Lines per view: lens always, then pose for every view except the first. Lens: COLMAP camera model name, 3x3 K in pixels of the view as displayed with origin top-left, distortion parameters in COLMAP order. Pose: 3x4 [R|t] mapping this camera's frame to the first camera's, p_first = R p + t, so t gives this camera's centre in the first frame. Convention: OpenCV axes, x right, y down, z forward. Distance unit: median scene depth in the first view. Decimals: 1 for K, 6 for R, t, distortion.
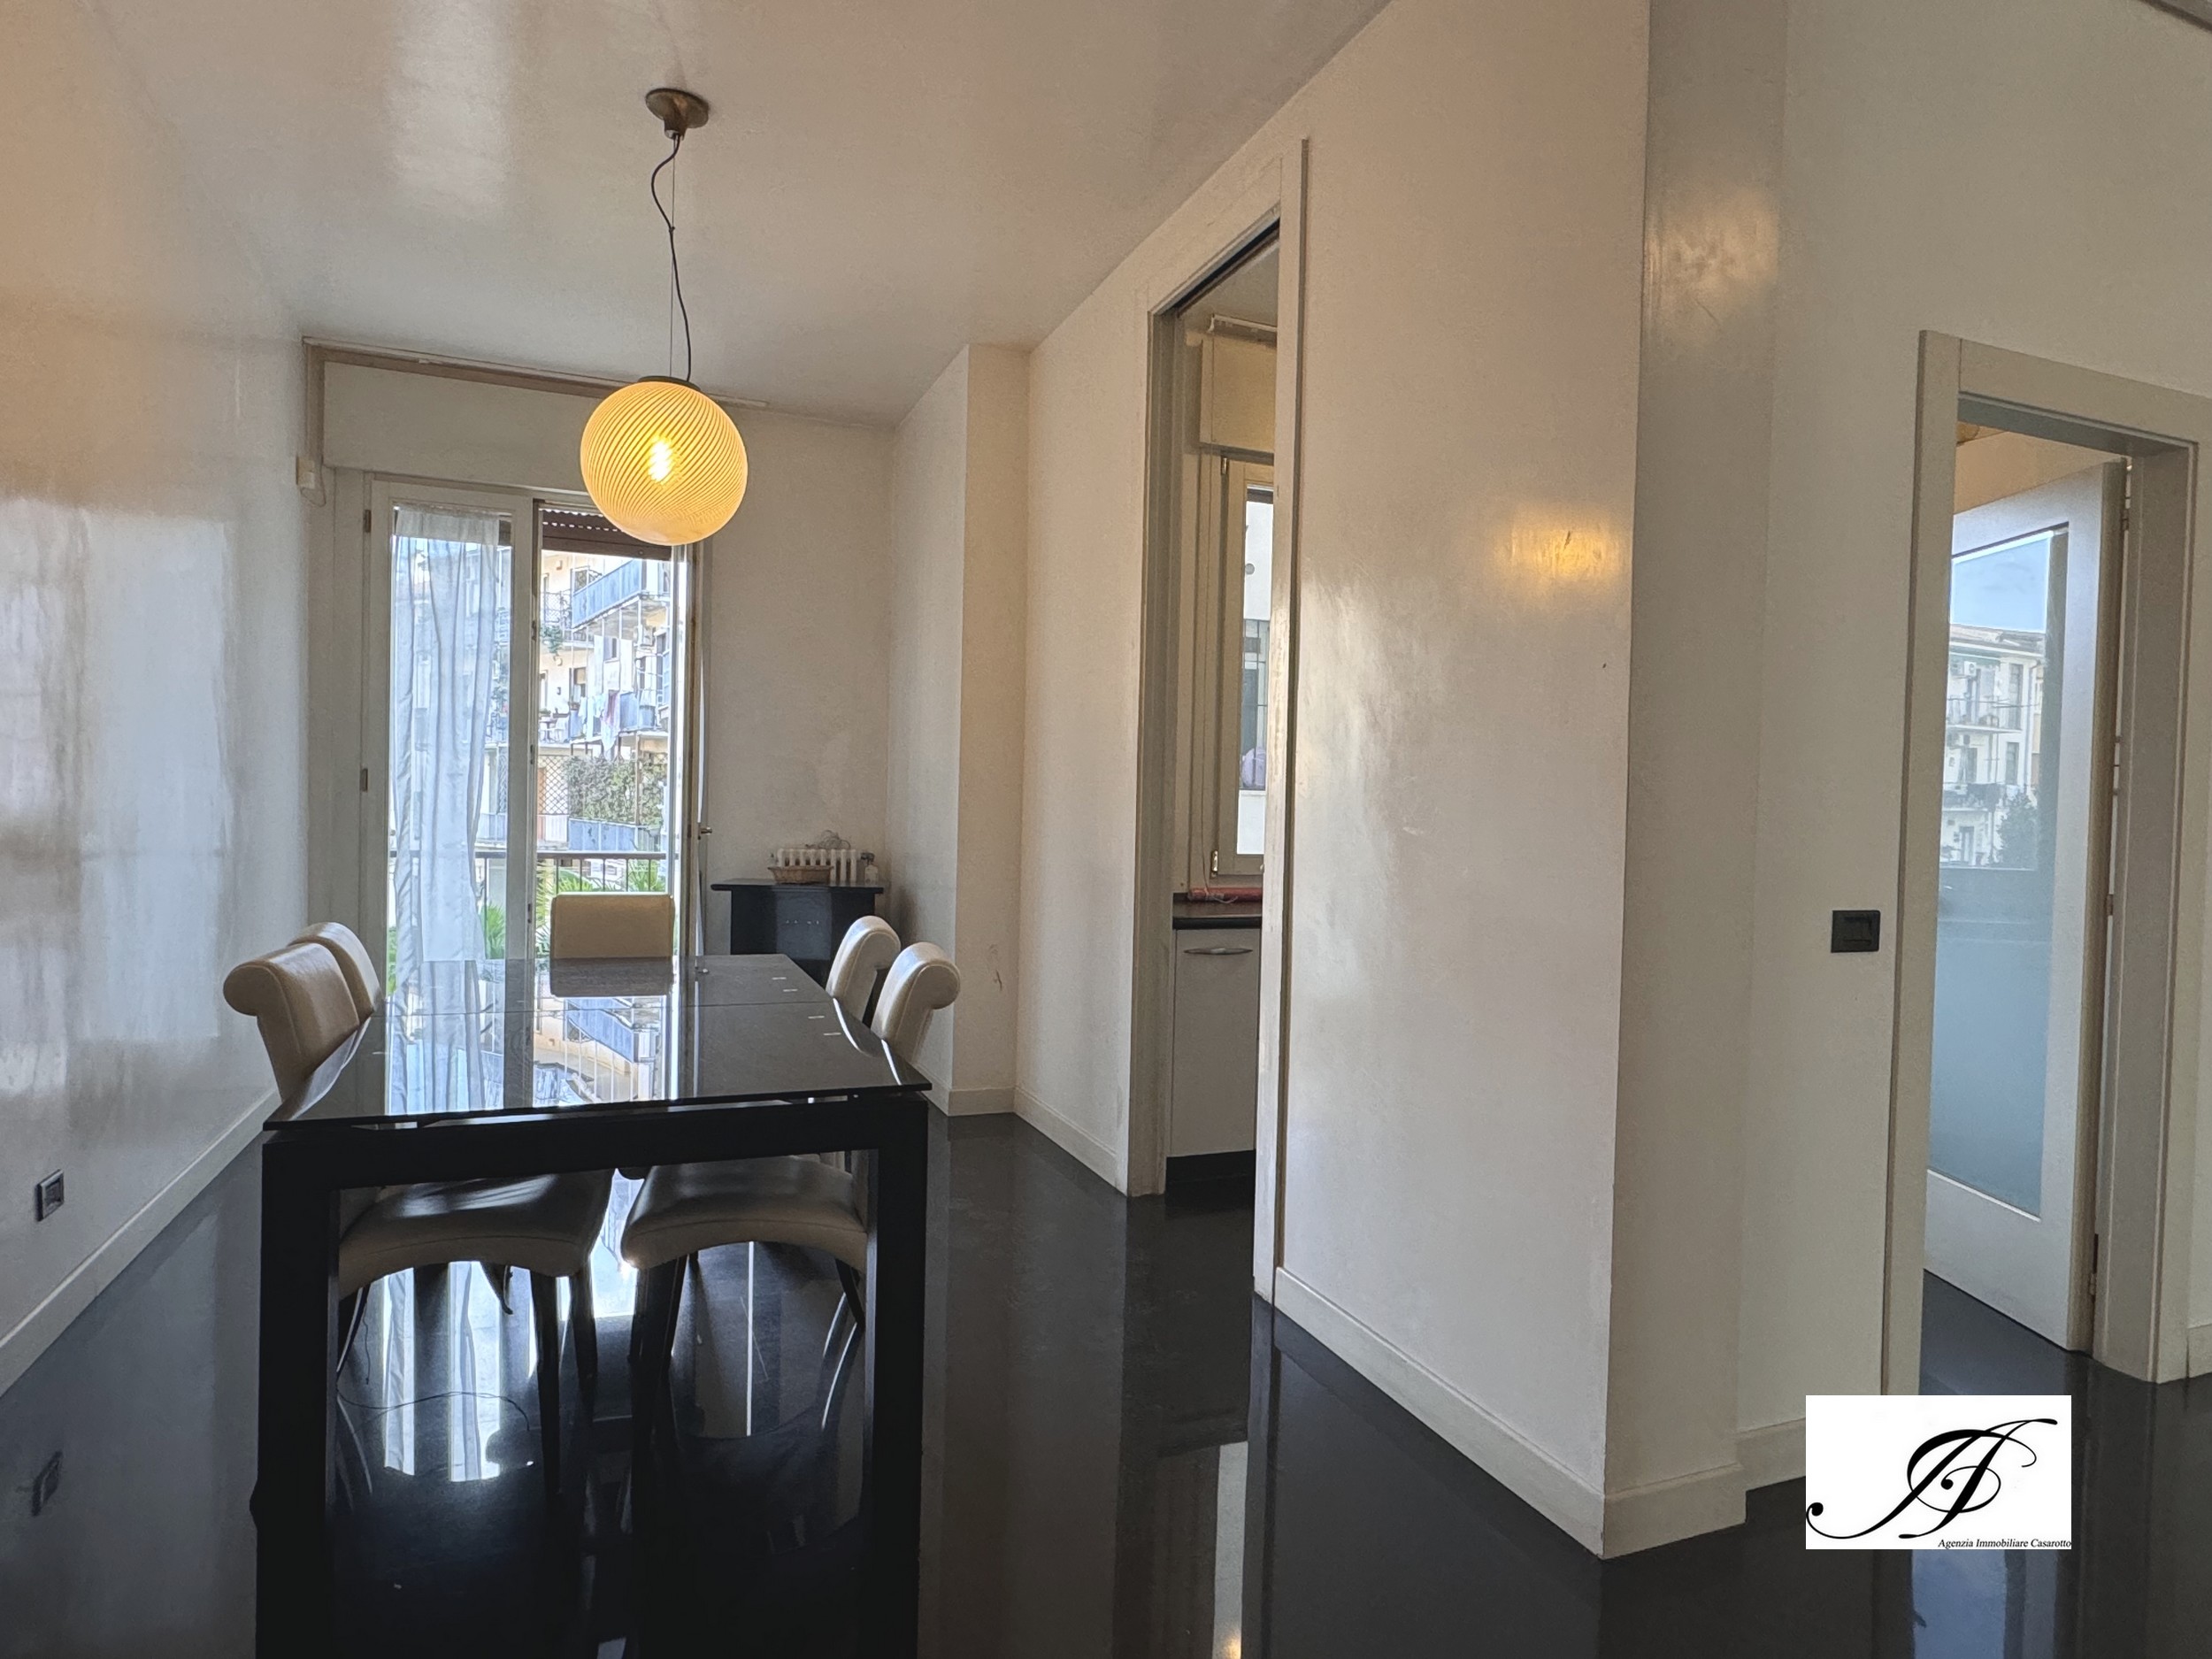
lens RADIAL K [[1277.2, 0, 1096.2], [0, 1277.2, 830.8], [0, 0, 1]] dist [0.002007, -0.000986]
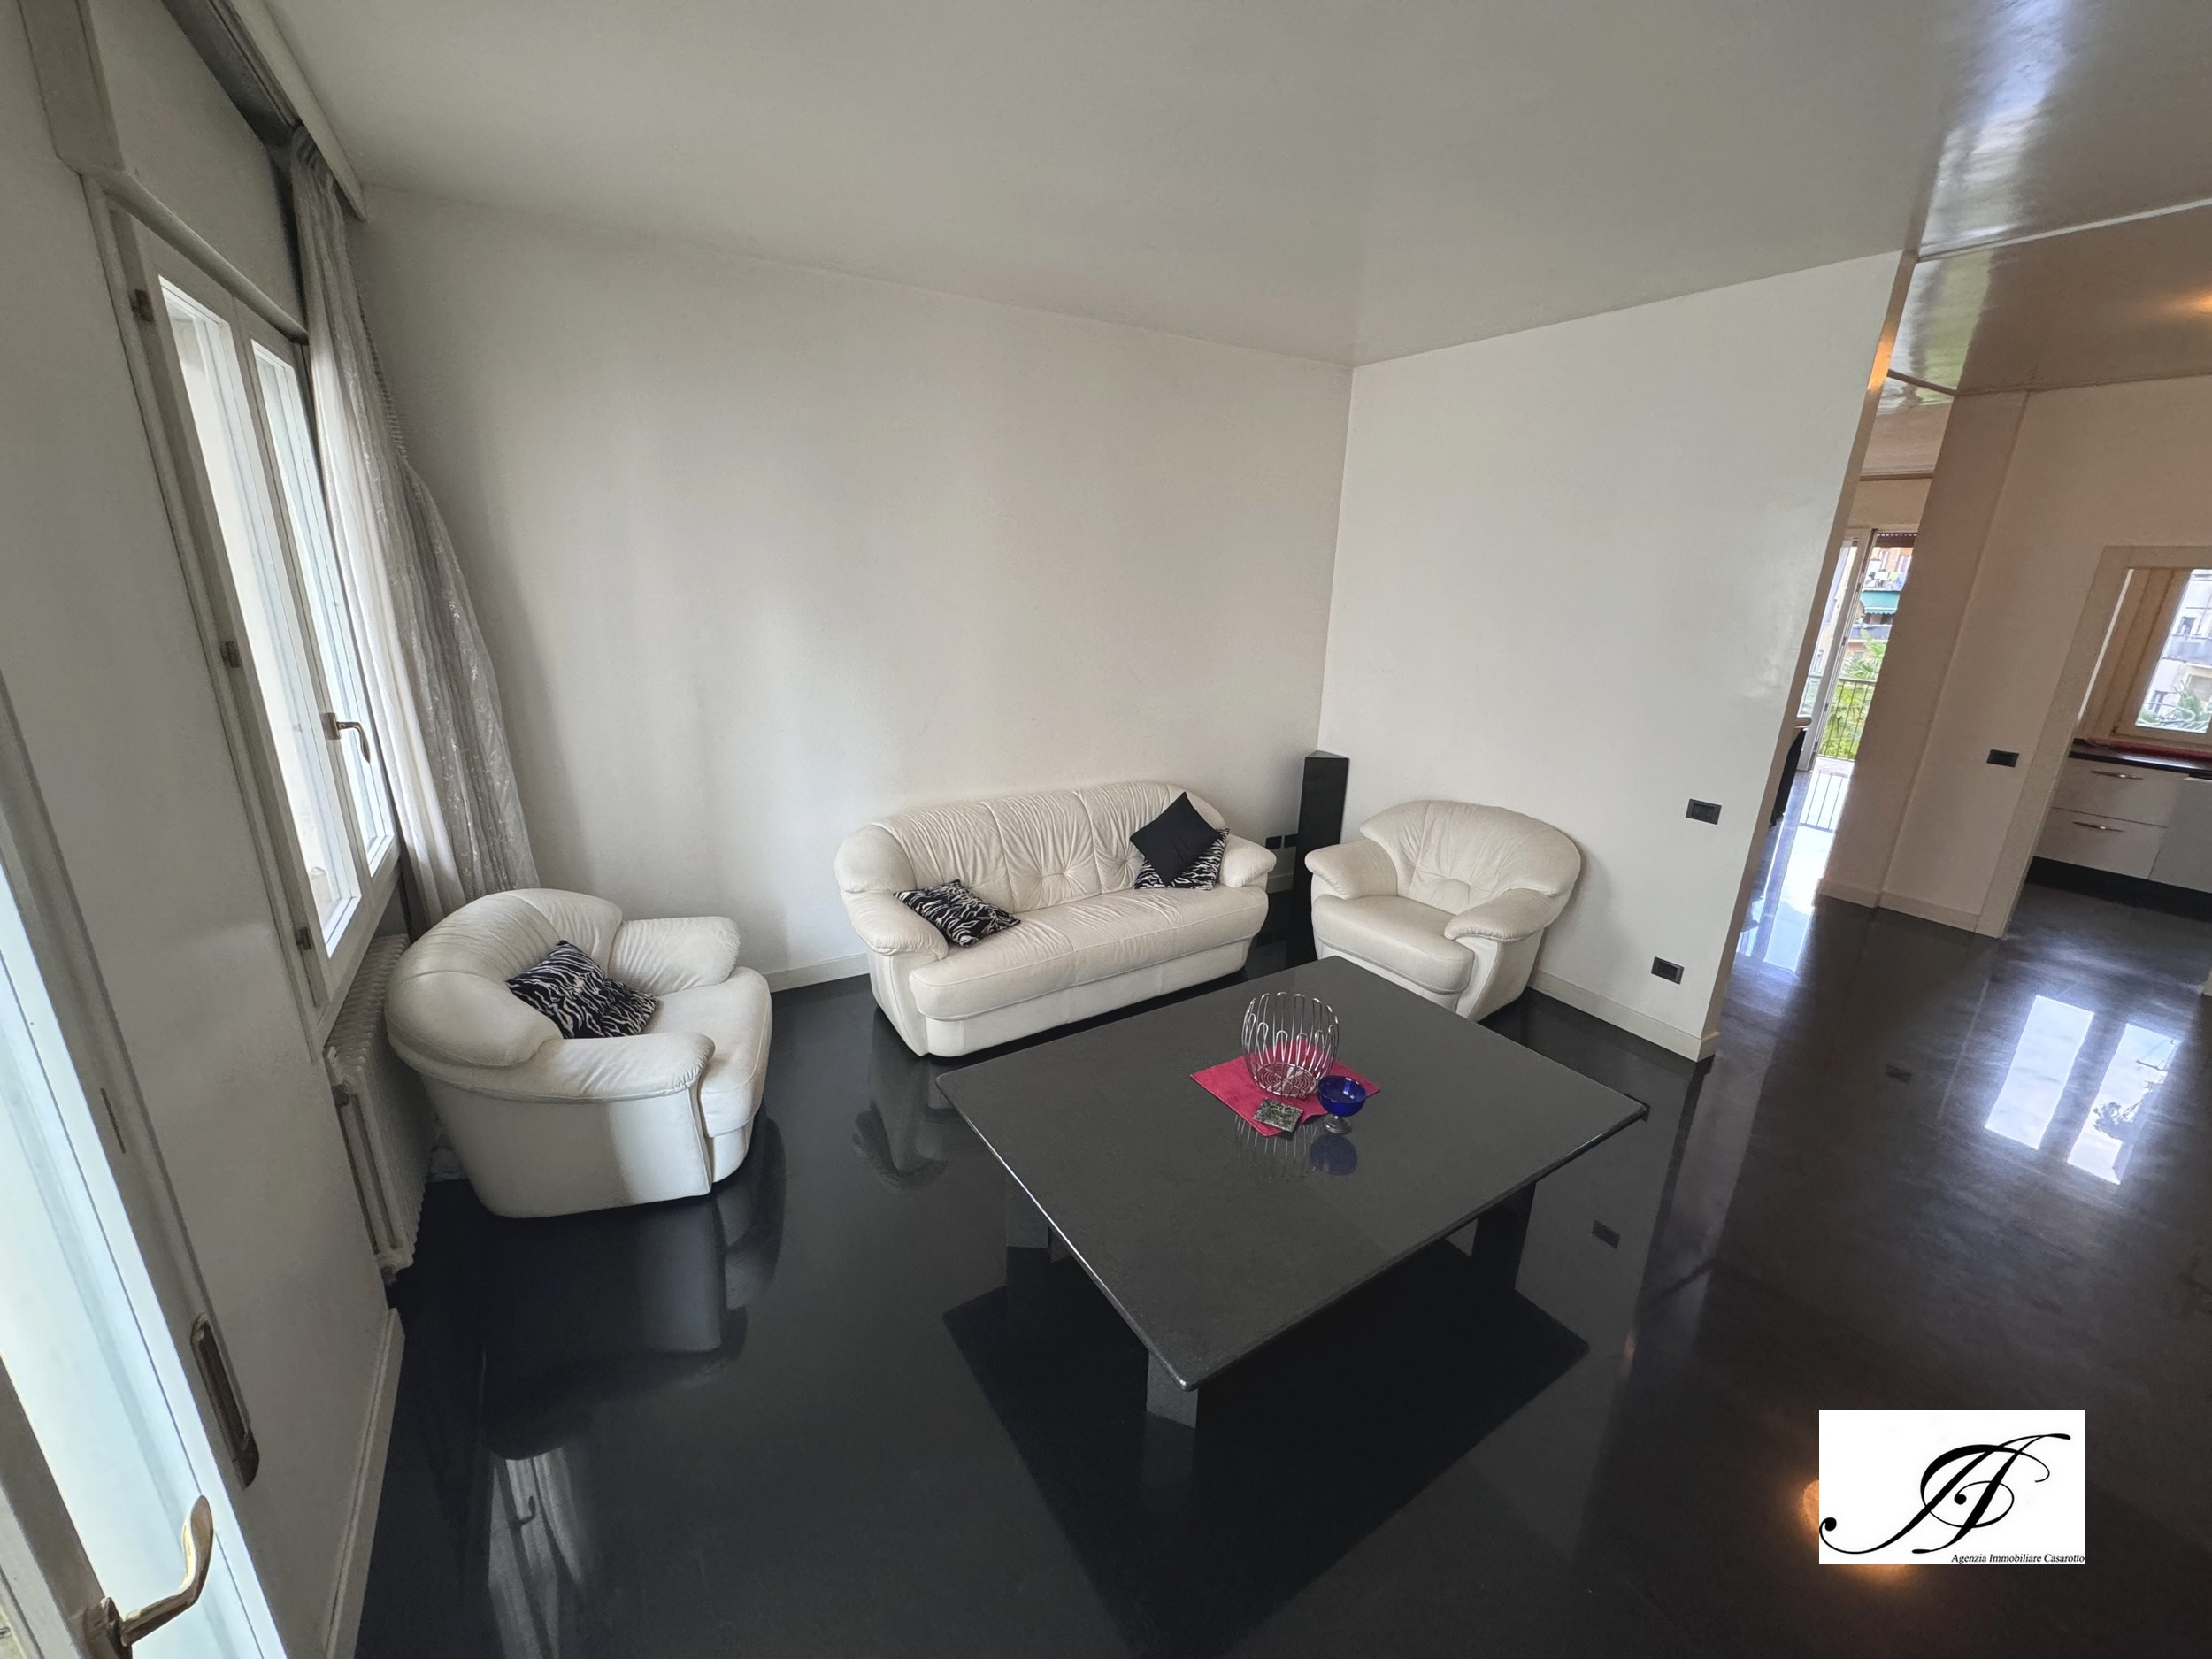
lens RADIAL K [[874.6, 0, 1106.0], [0, 874.6, 829.5], [0, 0, 1]] dist [-0.003260, 0.000057]
pose [[0.159767, 0.268166, -0.950032, 1.196771], [-0.045785, 0.963372, 0.264232, -0.111316], [0.986092, 0.001281, 0.166193, -0.779778]]
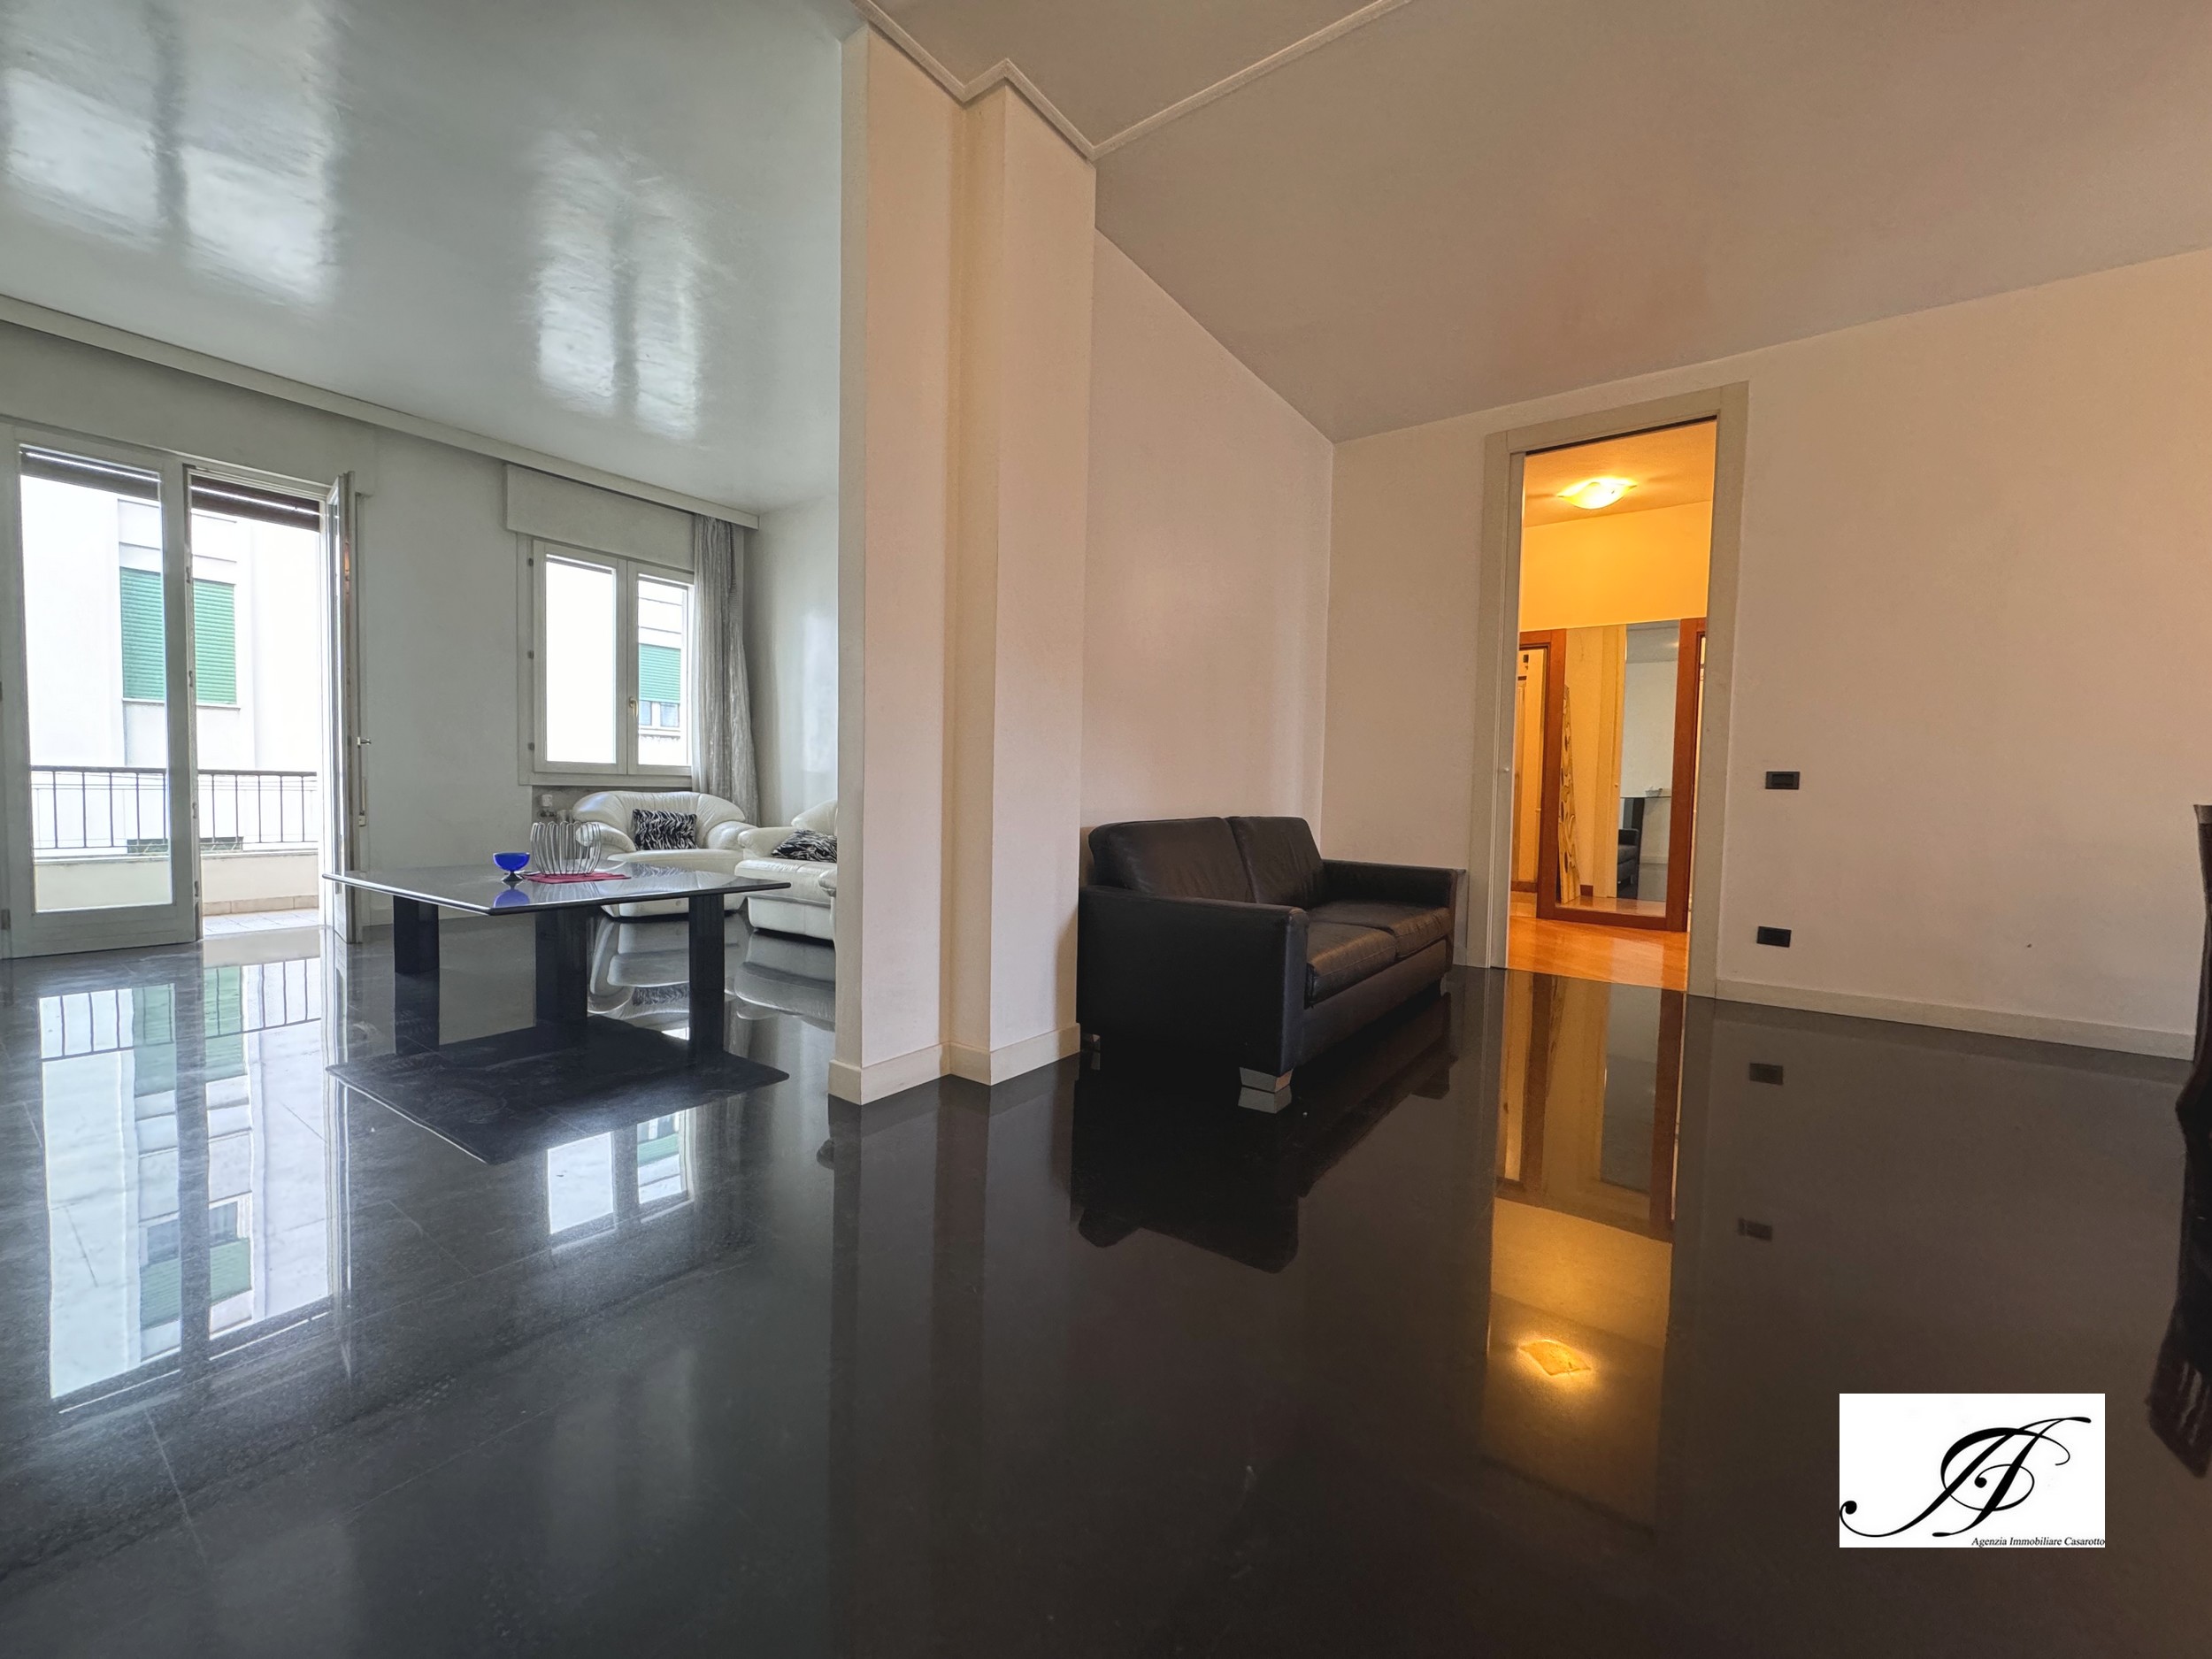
lens RADIAL K [[874.6, 0, 1106.0], [0, 874.6, 829.5], [0, 0, 1]] dist [-0.003260, 0.000057]
pose [[-0.843399, -0.021233, -0.536869, 0.724110], [-0.056916, 0.997127, 0.049977, 0.077974], [0.534265, 0.072707, -0.842184, 0.470803]]
